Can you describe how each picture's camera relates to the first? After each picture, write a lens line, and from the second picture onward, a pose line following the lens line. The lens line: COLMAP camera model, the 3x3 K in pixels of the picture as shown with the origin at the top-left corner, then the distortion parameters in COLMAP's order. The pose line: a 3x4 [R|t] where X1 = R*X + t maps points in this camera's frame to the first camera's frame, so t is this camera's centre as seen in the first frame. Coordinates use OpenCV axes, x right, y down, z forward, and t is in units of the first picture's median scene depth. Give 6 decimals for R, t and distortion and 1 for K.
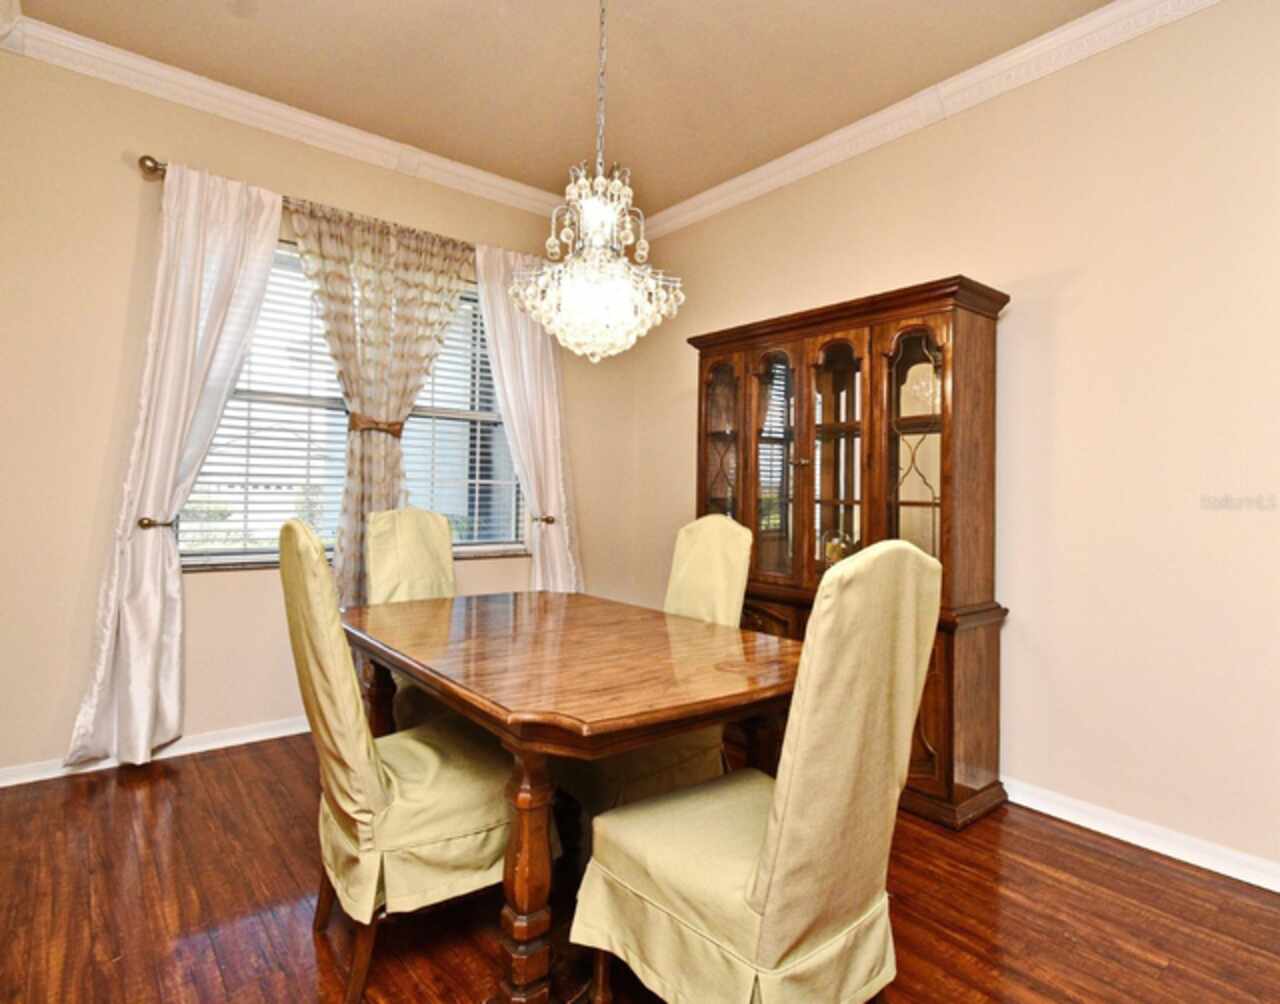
lens RADIAL K [[702.6, 0, 640.3], [0, 702.6, 476.9], [0, 0, 1]] dist [0.006552, -0.000584]
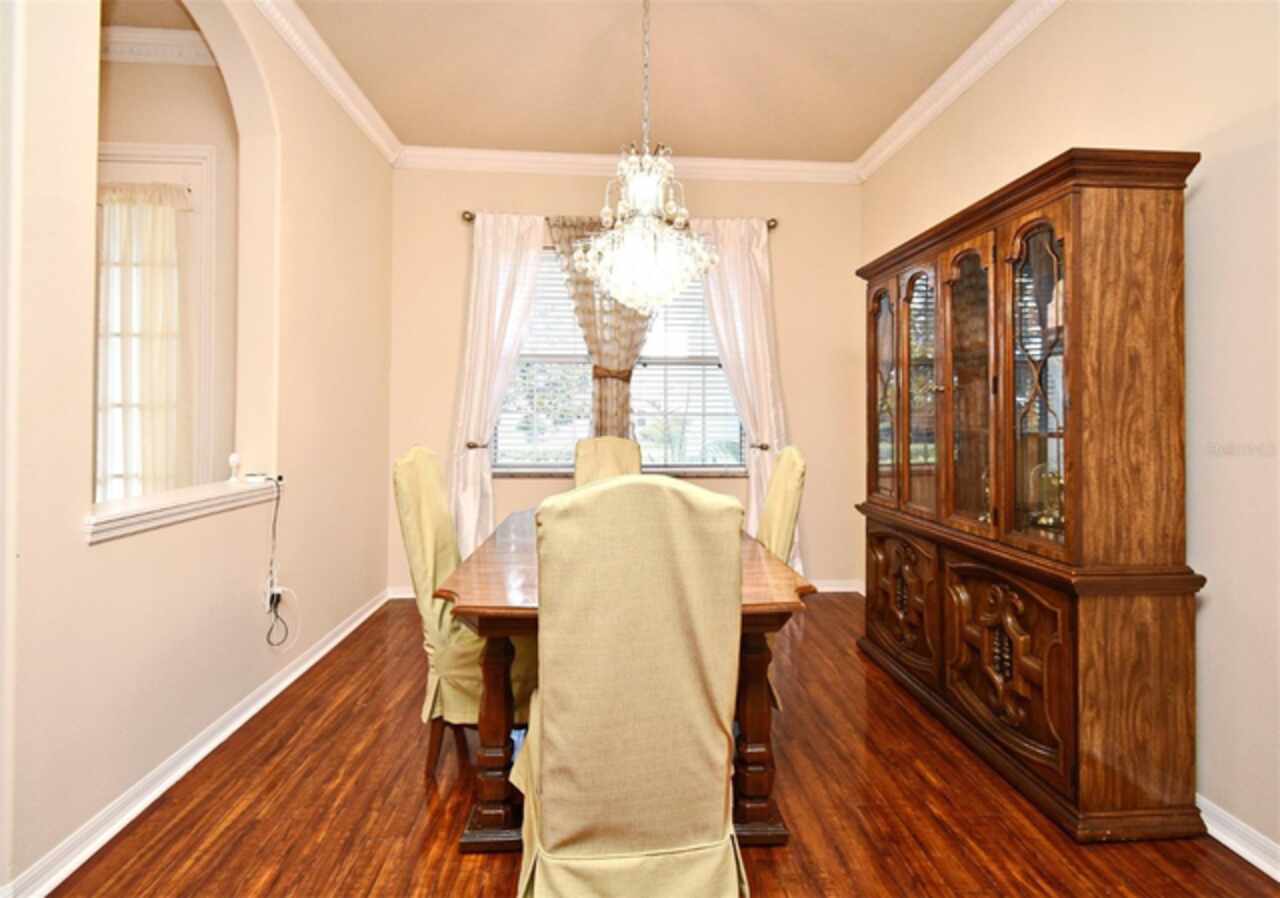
lens RADIAL K [[593.5, 0, 647.1], [0, 593.5, 410.8], [0, 0, 1]] dist [-0.002001, -0.001204]
pose [[0.817885, -0.019846, -0.575039, 0.339050], [0.022747, 0.999739, -0.002150, 0.000876], [0.574931, -0.011321, 0.818123, 0.131259]]
